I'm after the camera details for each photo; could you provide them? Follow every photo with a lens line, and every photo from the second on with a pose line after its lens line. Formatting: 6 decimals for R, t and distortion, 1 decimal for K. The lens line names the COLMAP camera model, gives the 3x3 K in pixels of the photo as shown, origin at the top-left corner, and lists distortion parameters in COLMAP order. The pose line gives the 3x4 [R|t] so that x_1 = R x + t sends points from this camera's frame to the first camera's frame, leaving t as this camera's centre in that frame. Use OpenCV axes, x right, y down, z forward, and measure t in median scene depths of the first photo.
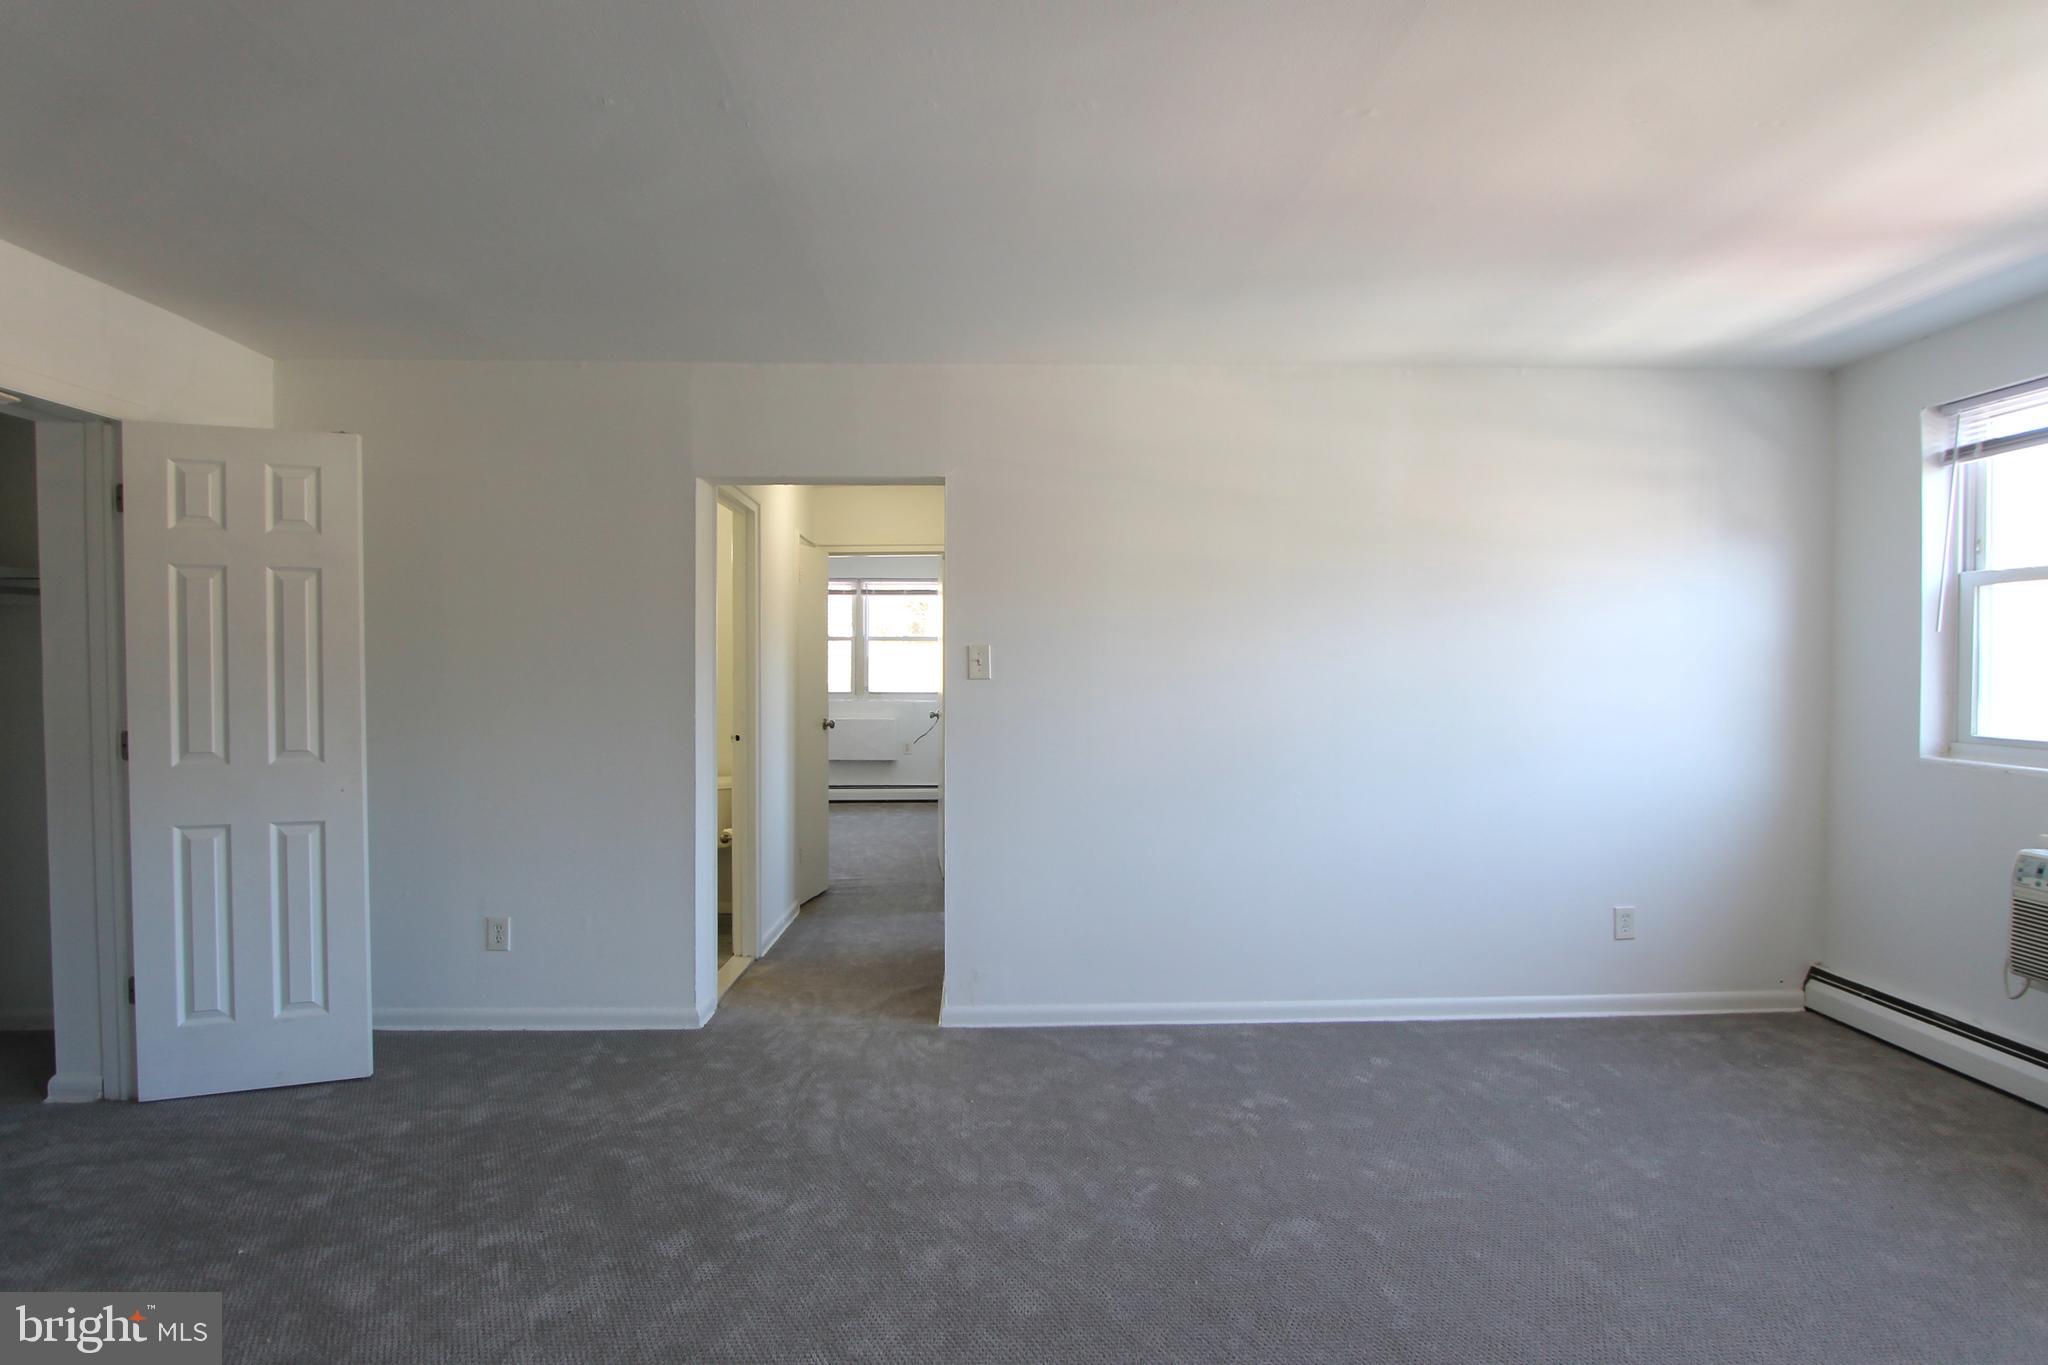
lens RADIAL K [[977.8, 0, 1022.7], [0, 977.8, 677.1], [0, 0, 1]] dist [-0.011675, 0.000312]
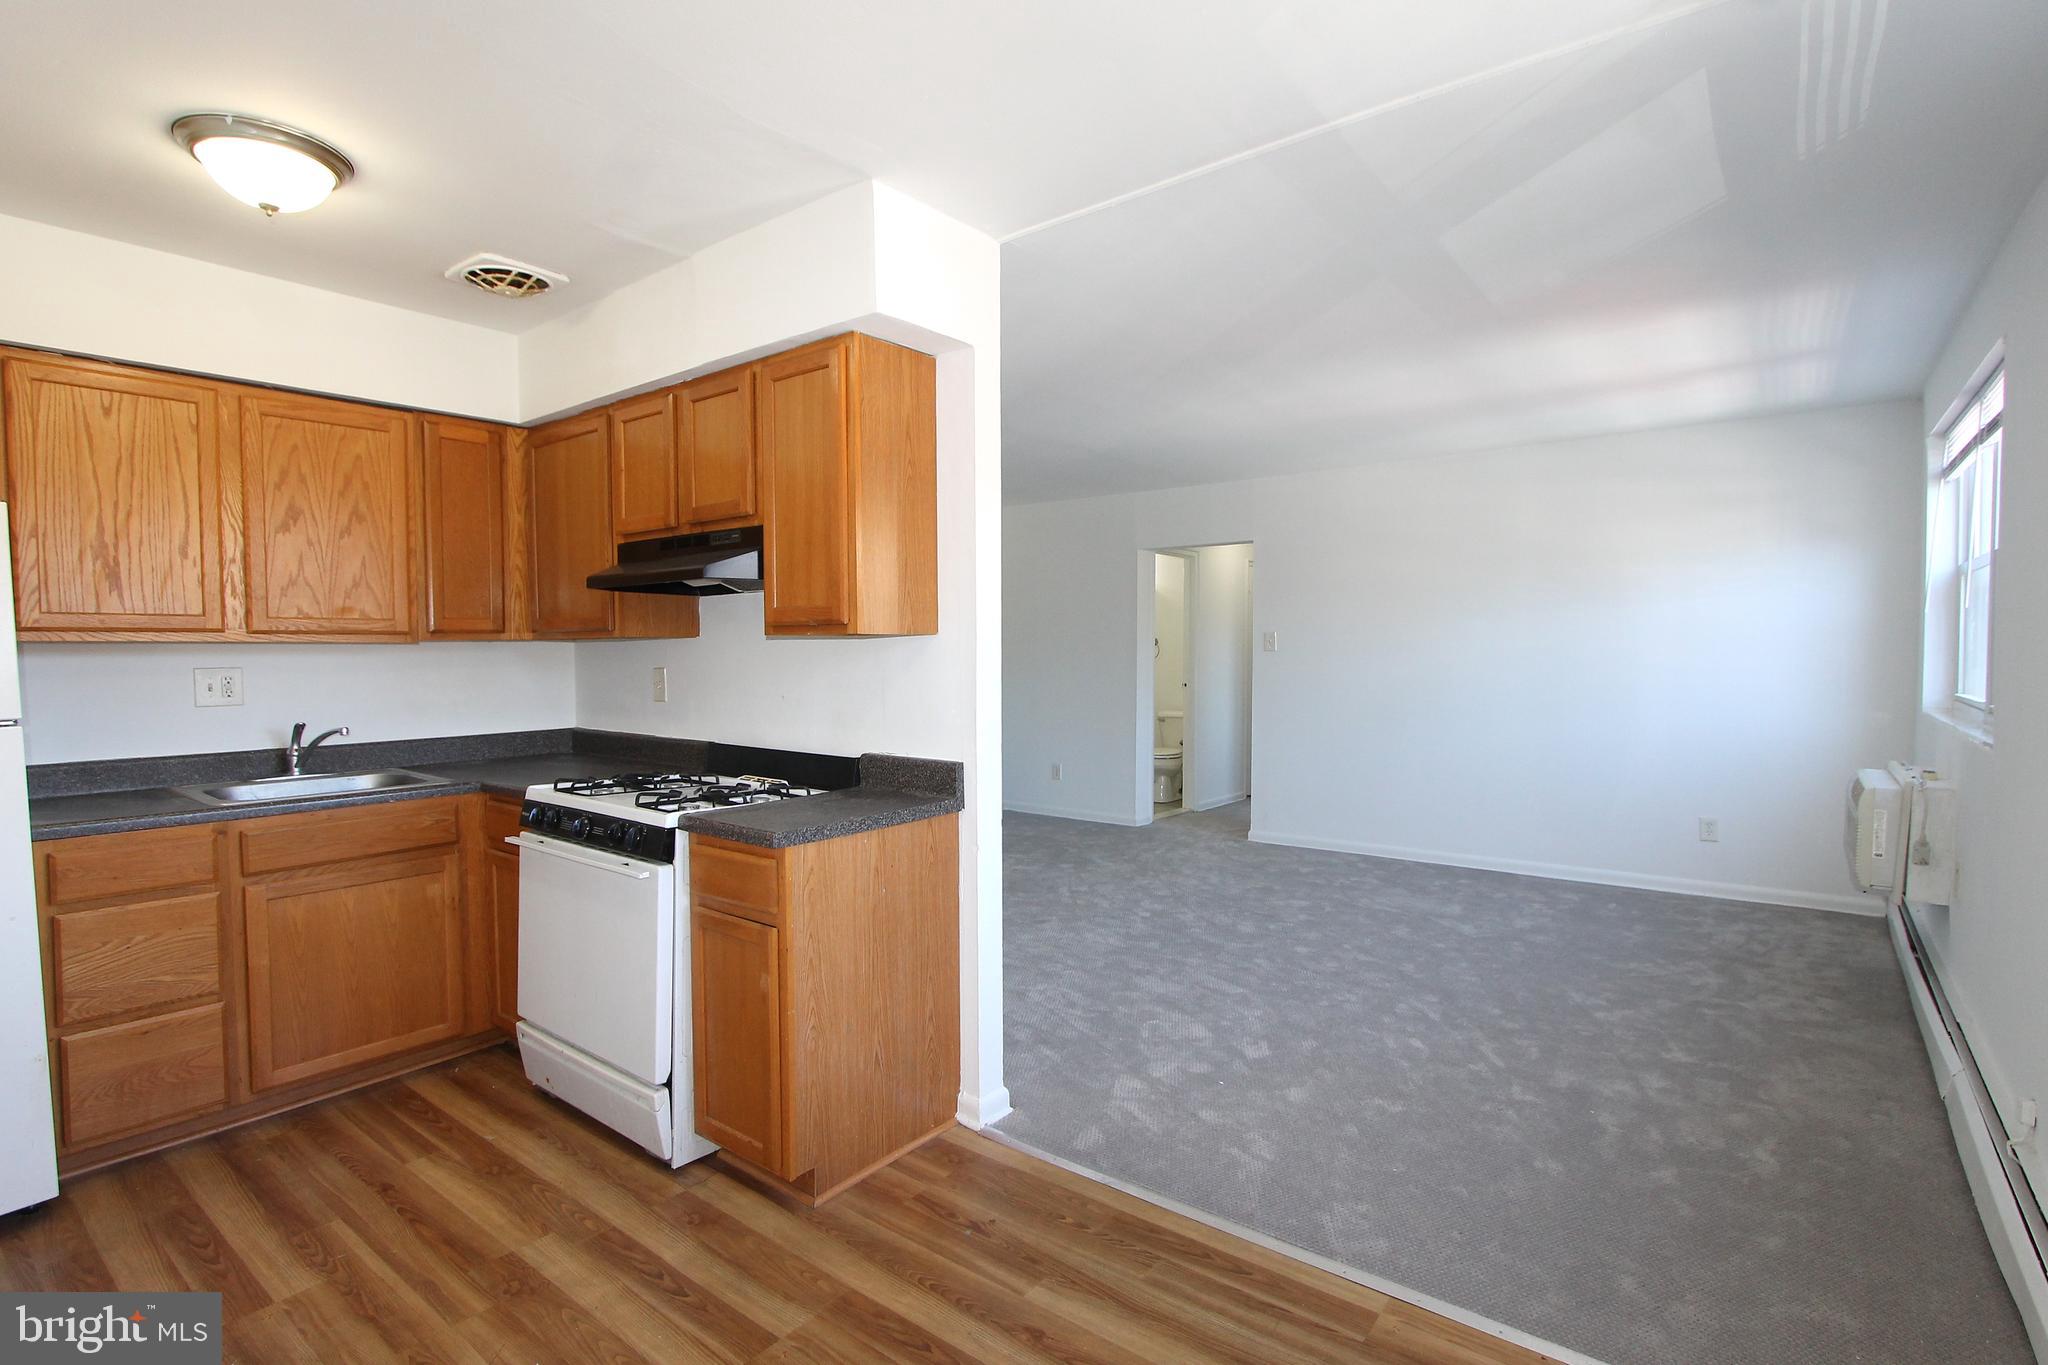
lens RADIAL K [[986.7, 0, 1027.4], [0, 986.7, 689.2], [0, 0, 1]] dist [-0.014637, 0.000946]
pose [[0.766581, 0.022658, -0.641748, 0.941891], [-0.000681, 0.999405, 0.034472, 0.010330], [0.642147, -0.025989, 0.766141, -0.820819]]
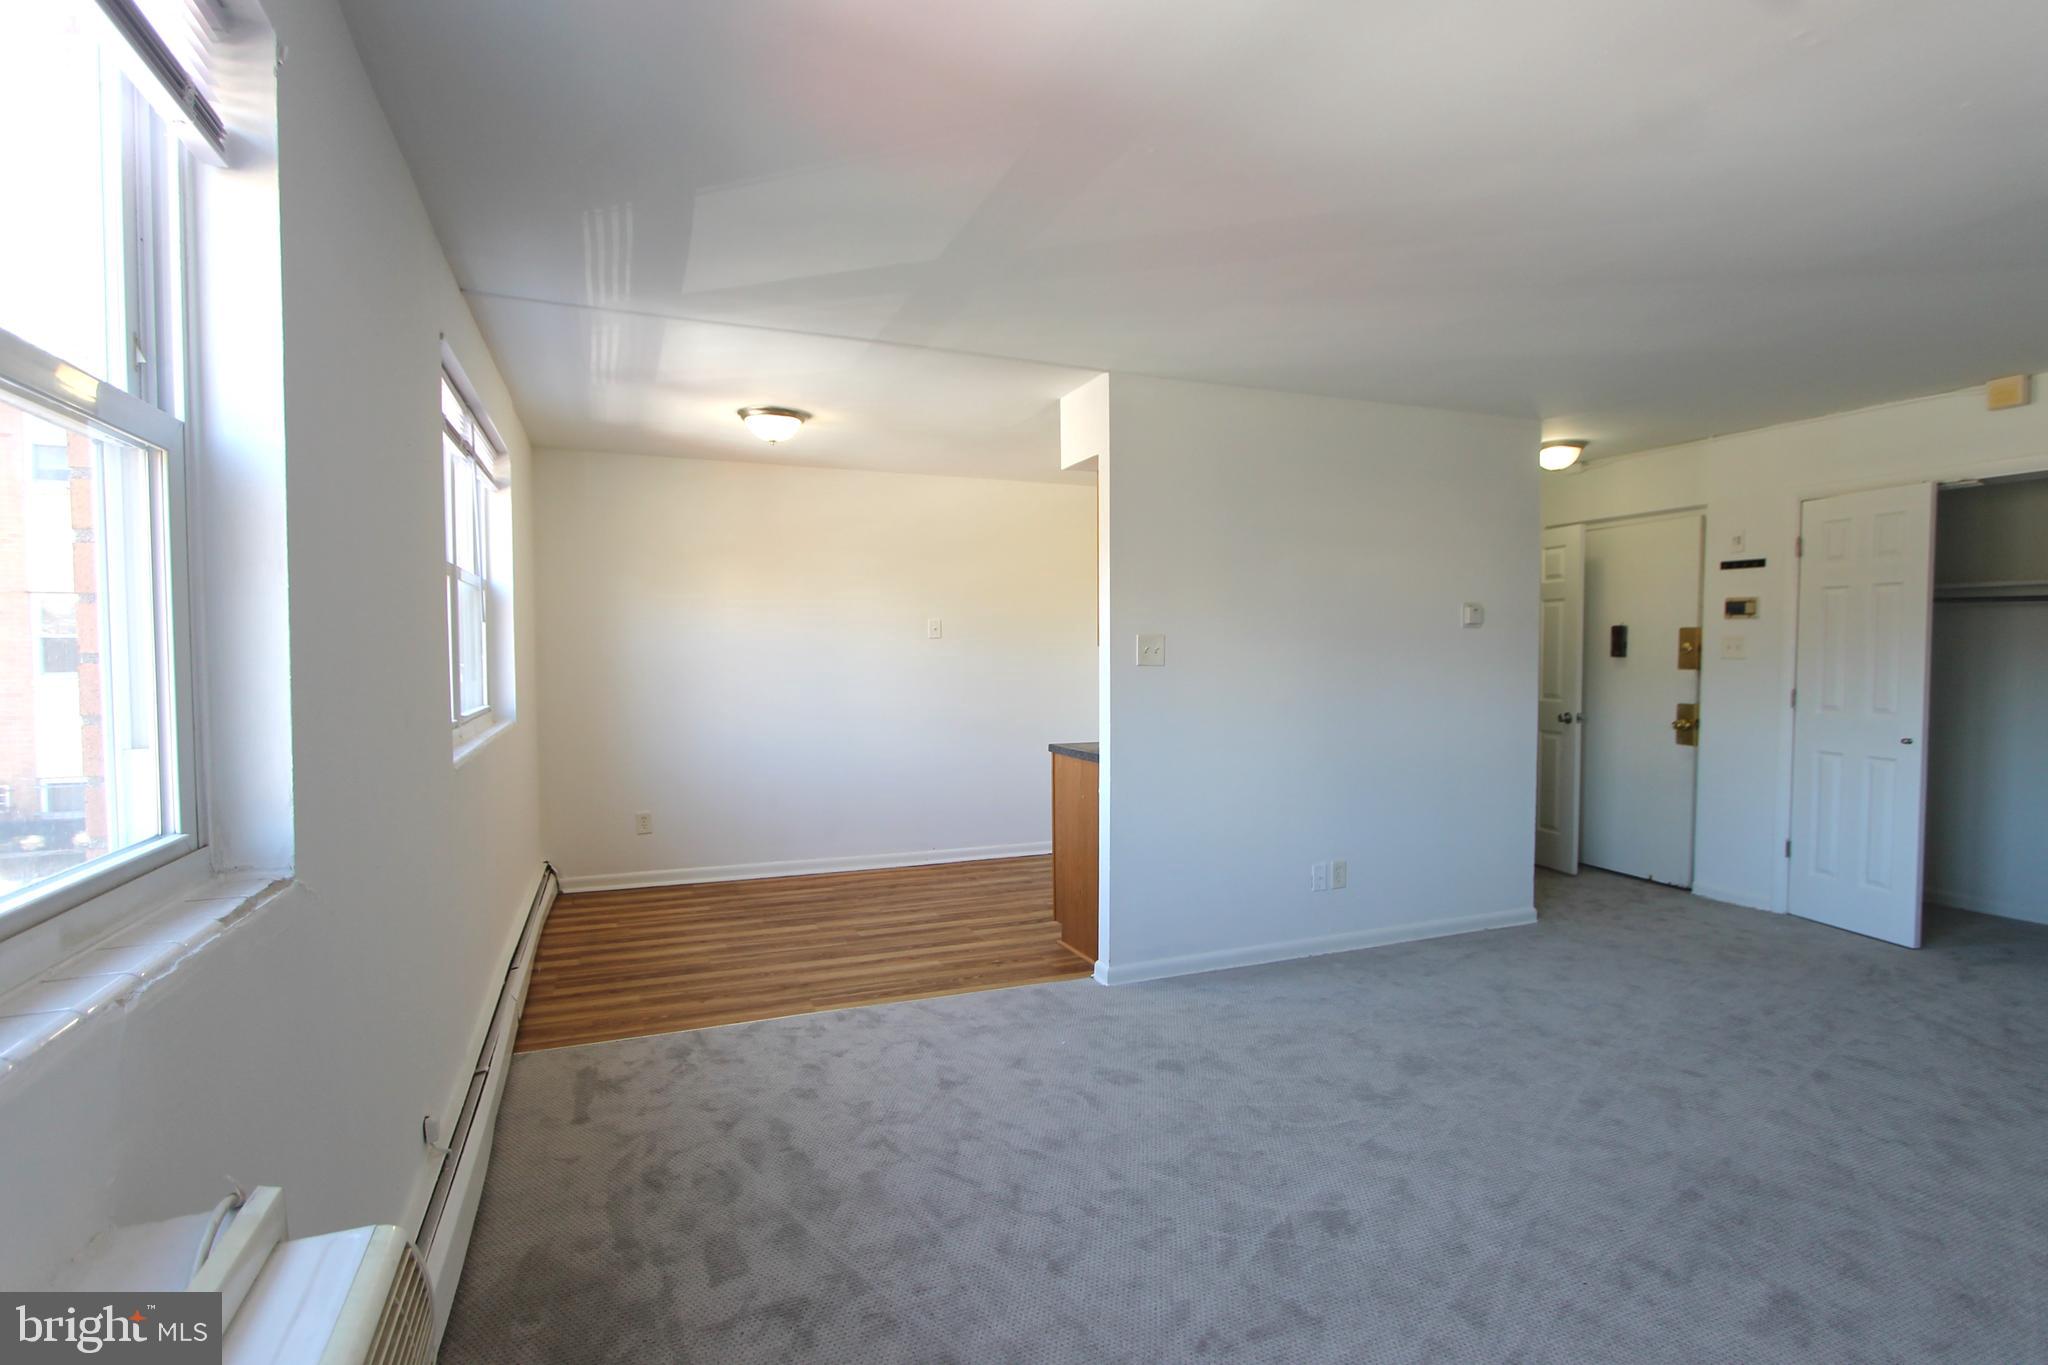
lens RADIAL K [[986.7, 0, 1027.4], [0, 986.7, 689.2], [0, 0, 1]] dist [-0.014637, 0.000946]
pose [[-0.936479, 0.015902, -0.350364, 0.890417], [-0.001044, 0.998841, 0.048126, -0.014857], [0.350723, 0.045434, -0.935376, 1.076217]]
